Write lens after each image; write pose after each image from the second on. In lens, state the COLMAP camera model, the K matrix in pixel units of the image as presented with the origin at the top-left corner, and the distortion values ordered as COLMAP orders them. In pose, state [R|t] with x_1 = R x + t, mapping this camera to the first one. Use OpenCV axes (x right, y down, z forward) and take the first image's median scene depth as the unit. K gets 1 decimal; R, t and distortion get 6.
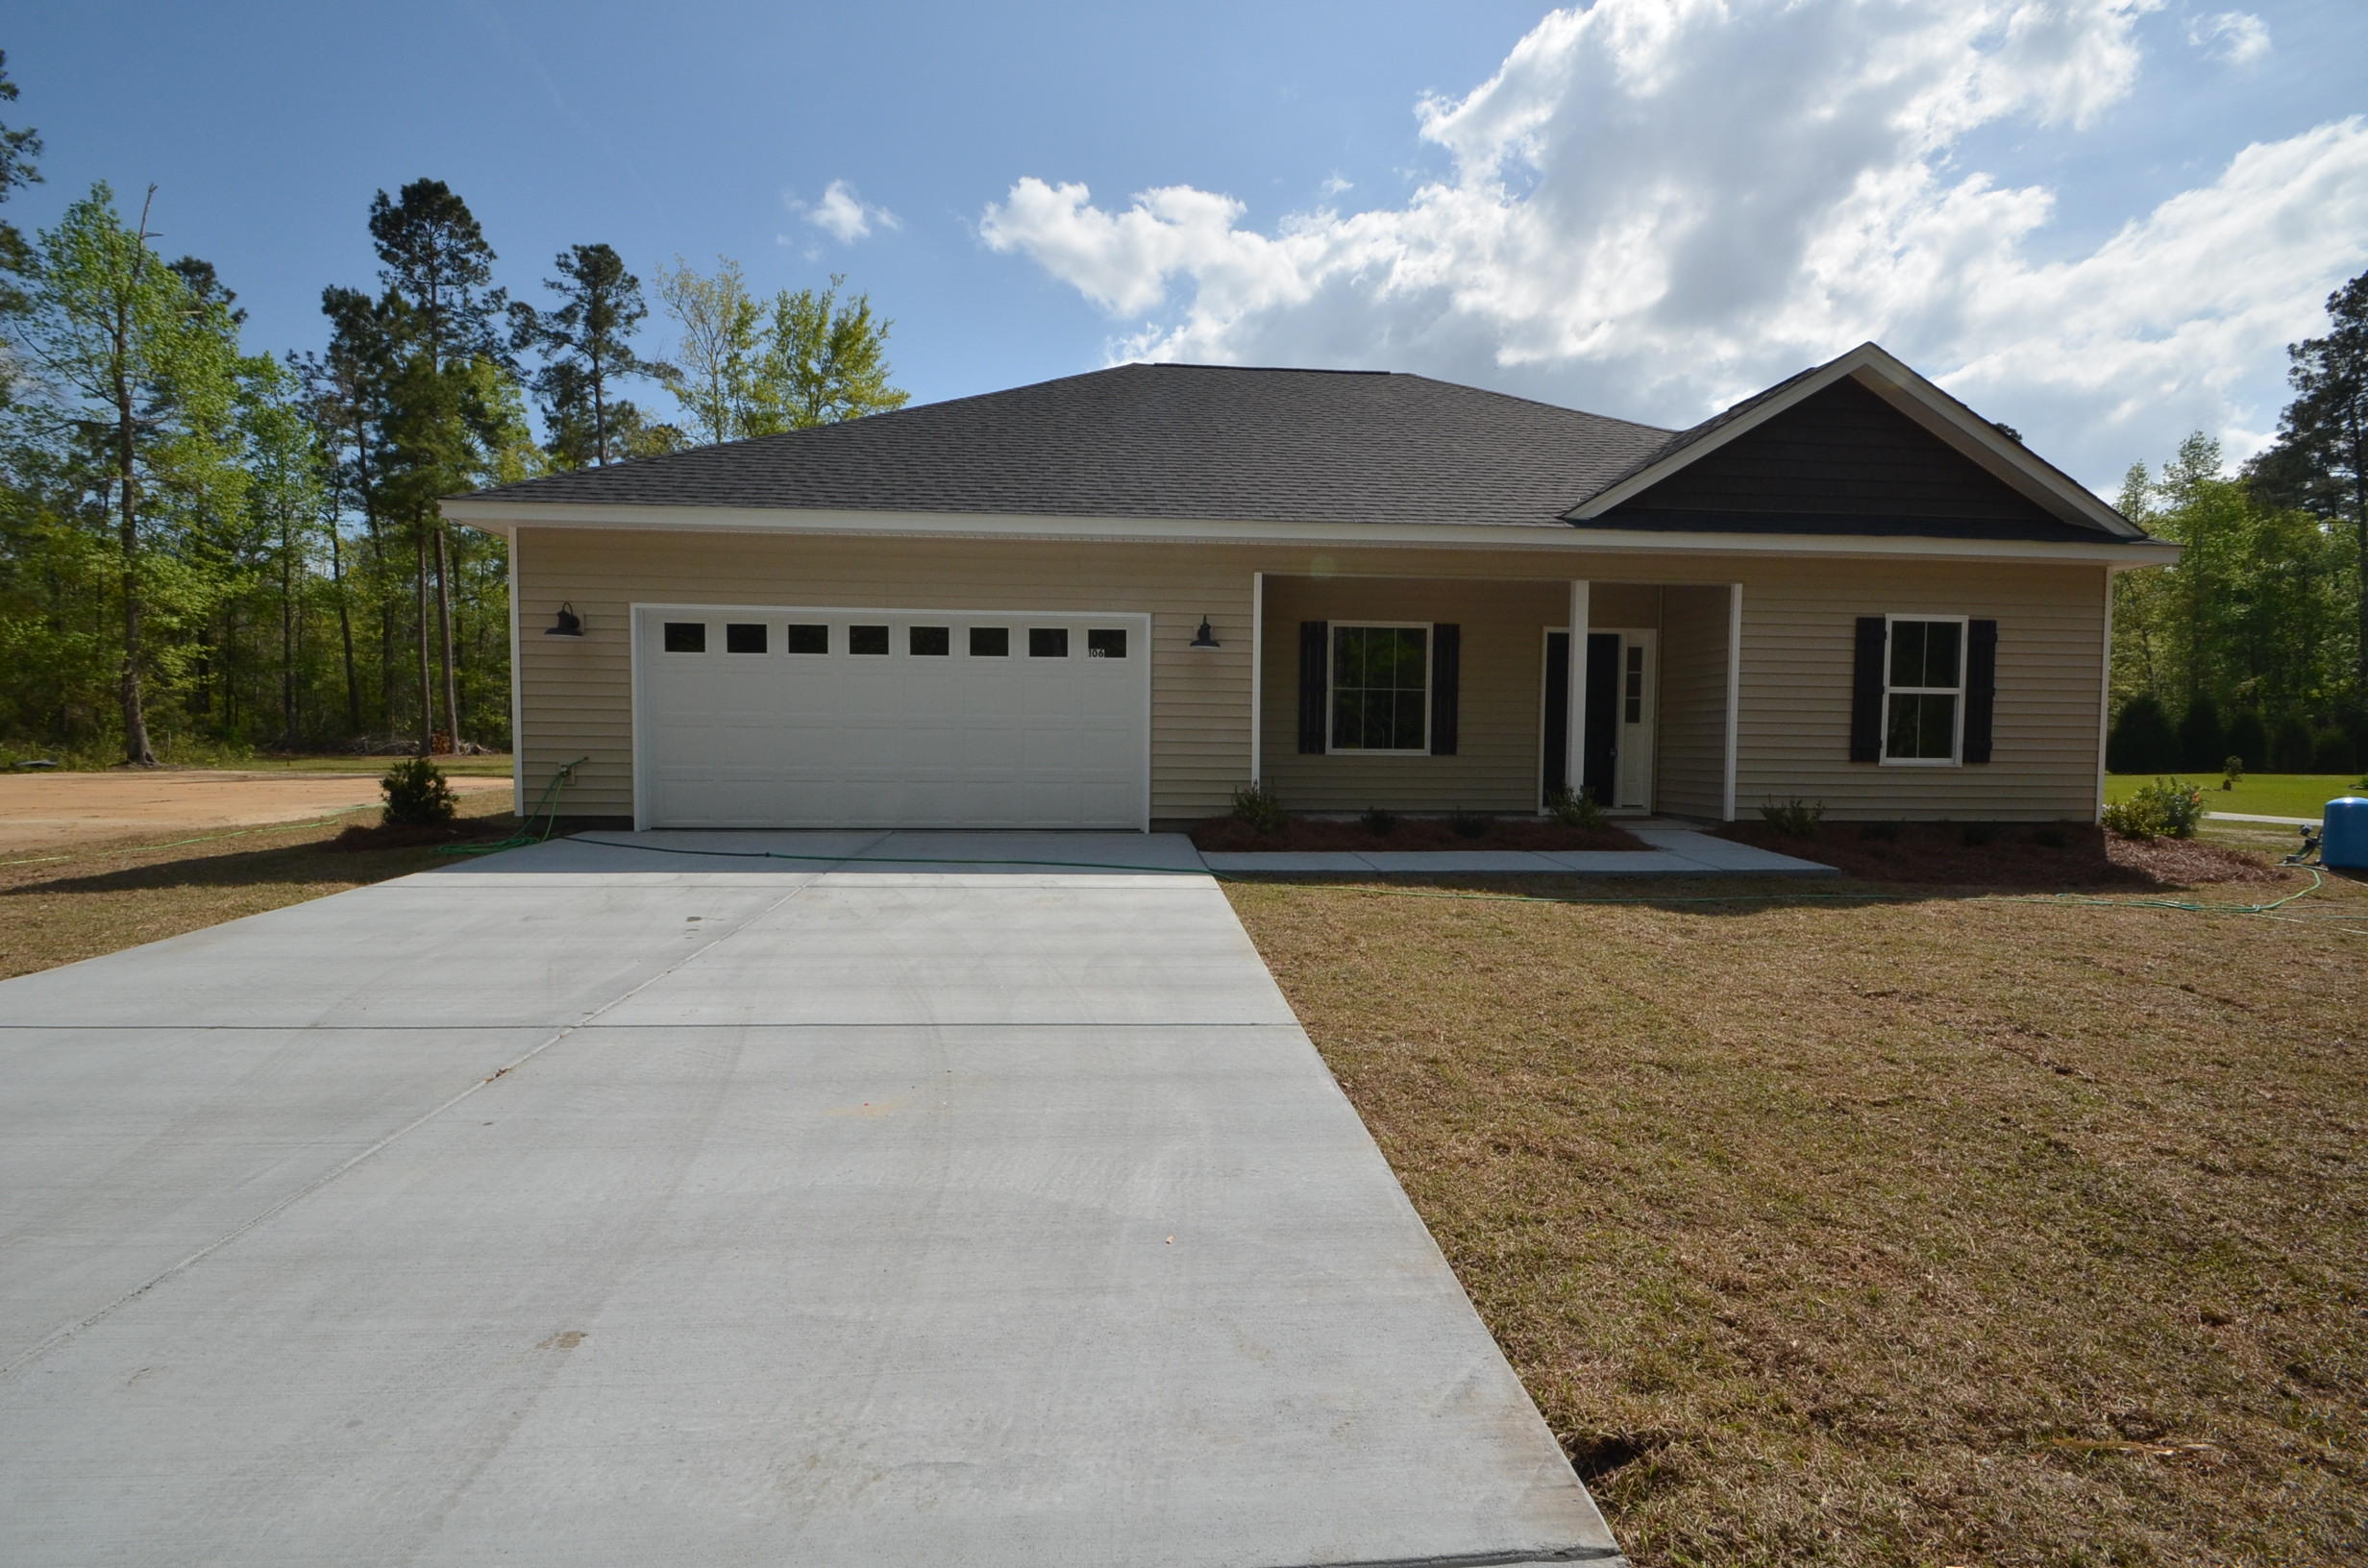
lens RADIAL K [[1035.3, 0, 1205.3], [0, 1035.3, 799.2], [0, 0, 1]] dist [0.009469, -0.012871]
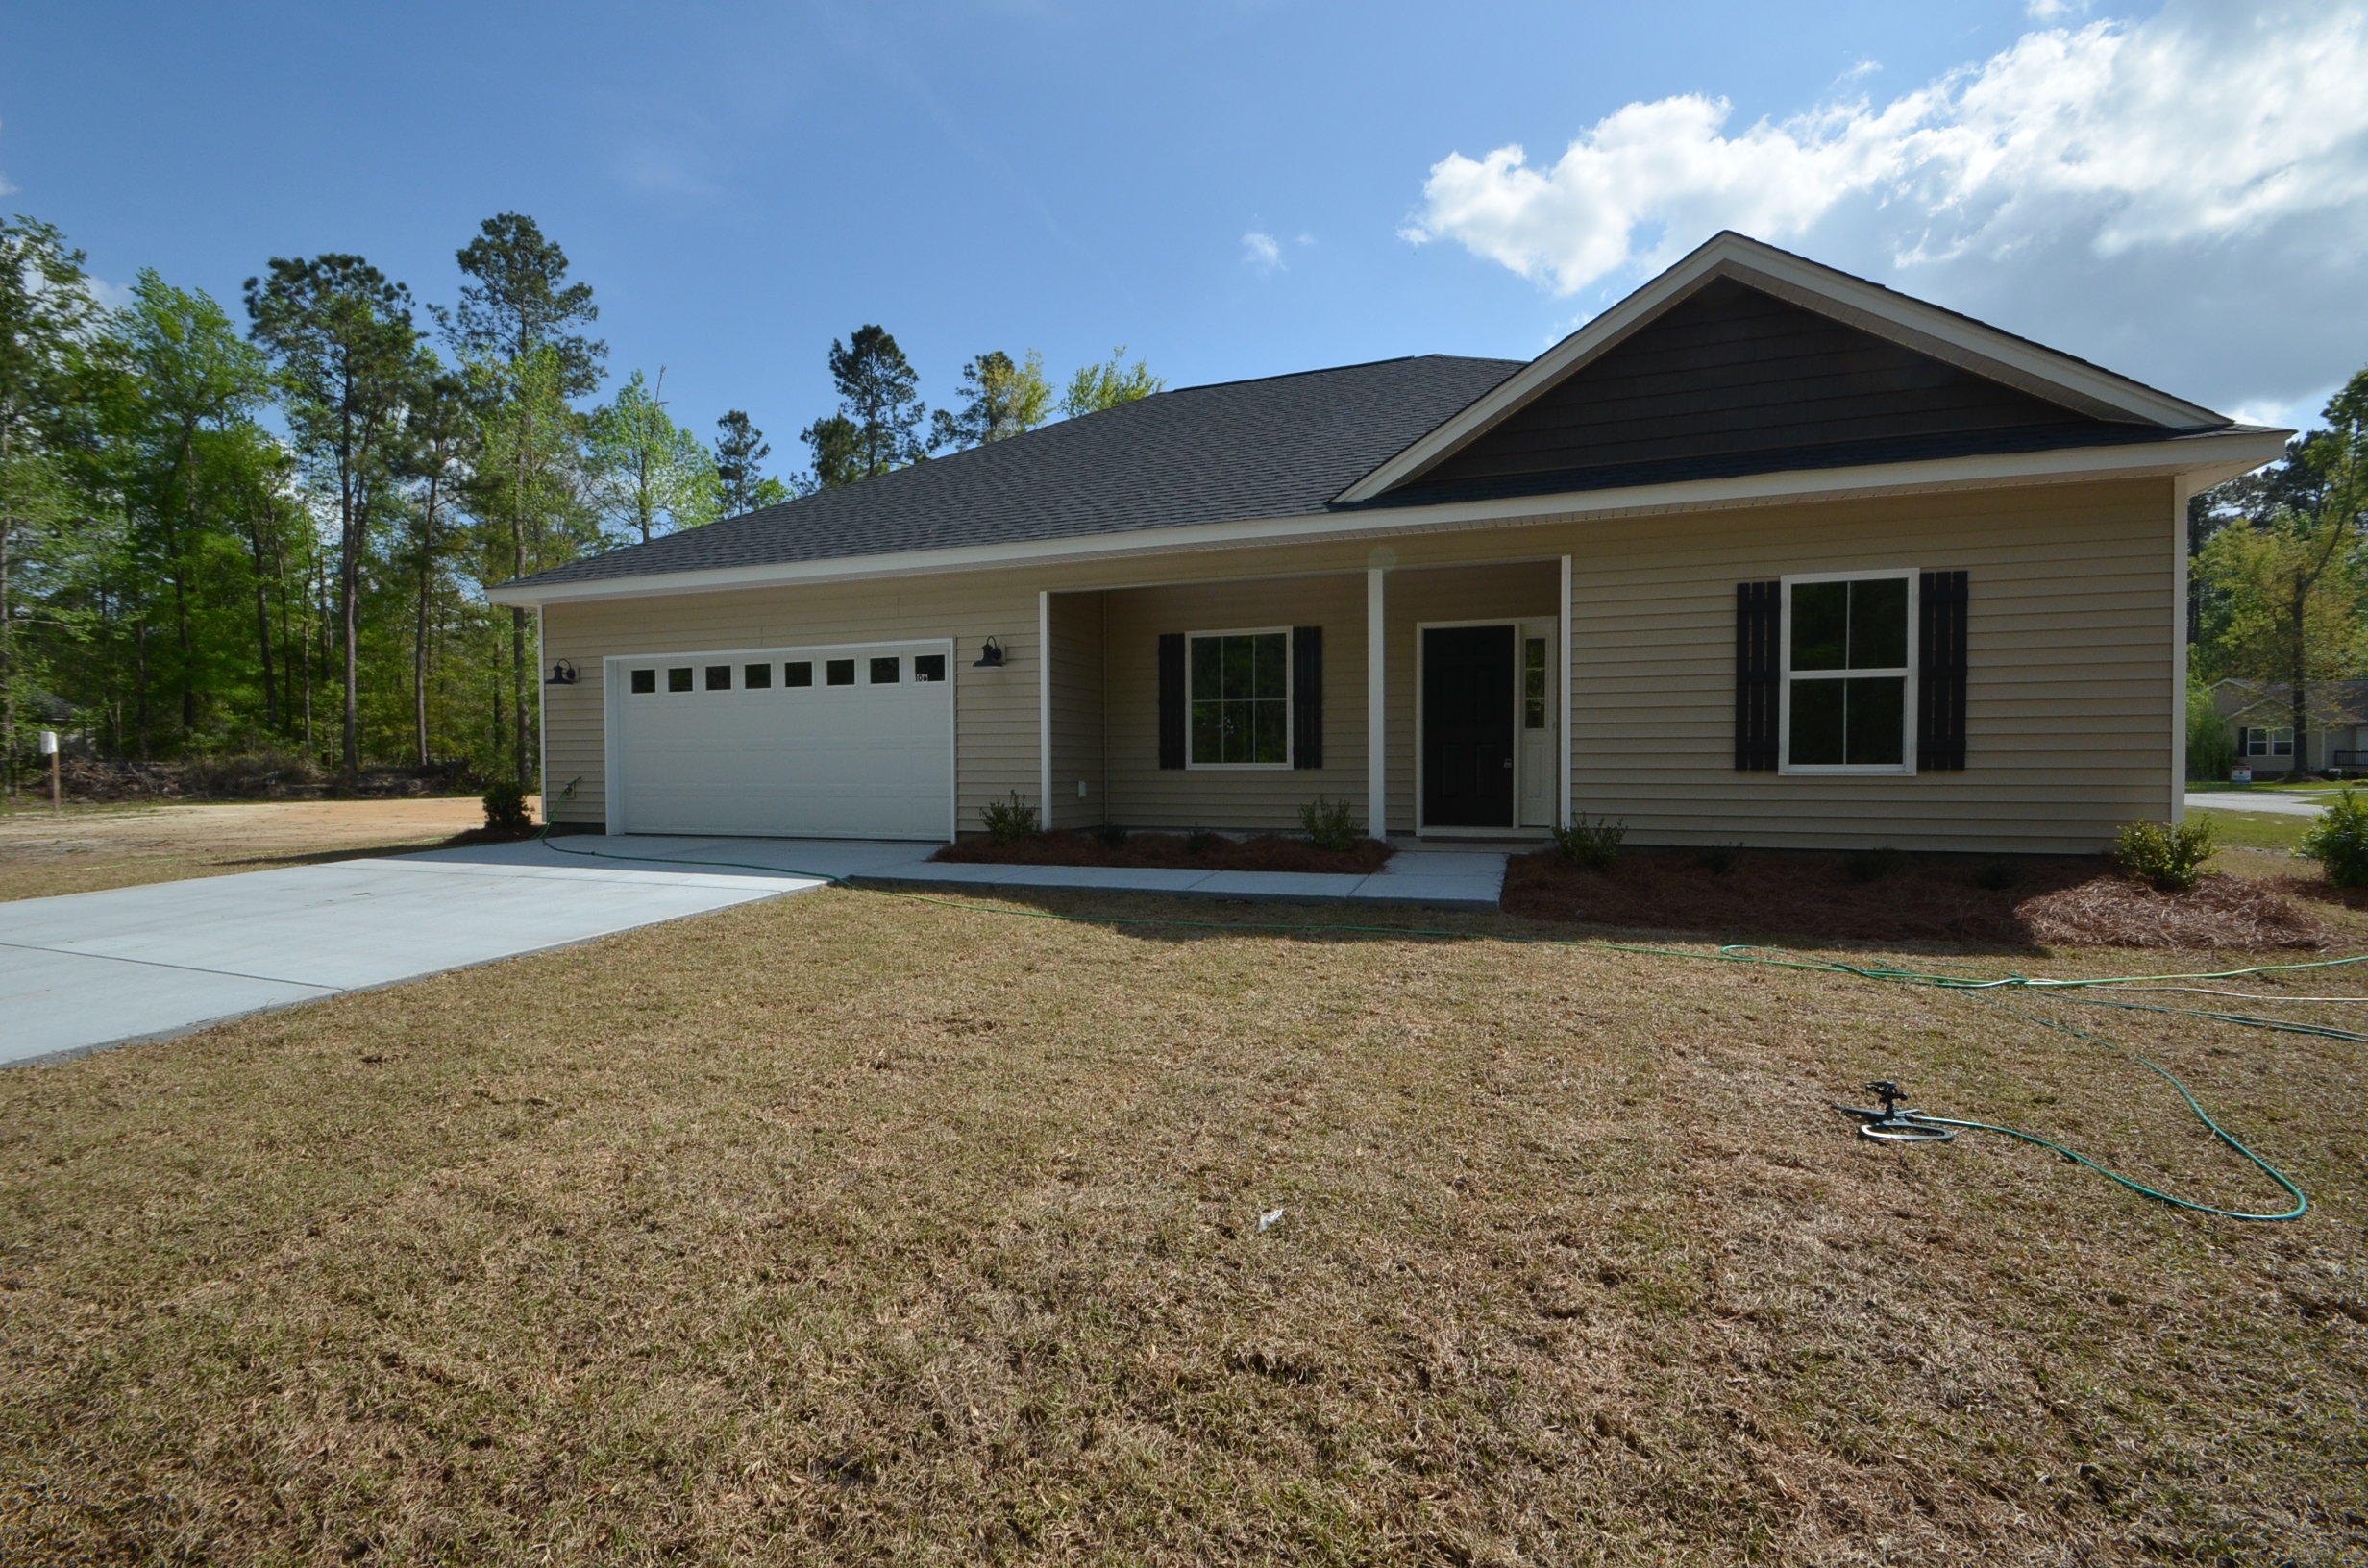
lens RADIAL K [[1035.3, 0, 1184.9], [0, 1035.3, 783.0], [0, 0, 1]] dist [0.009469, -0.012871]
pose [[0.910604, -0.006374, -0.413231, 0.520584], [-0.009533, 0.999291, -0.036420, 0.005008], [0.413170, 0.037104, 0.909898, 0.118193]]
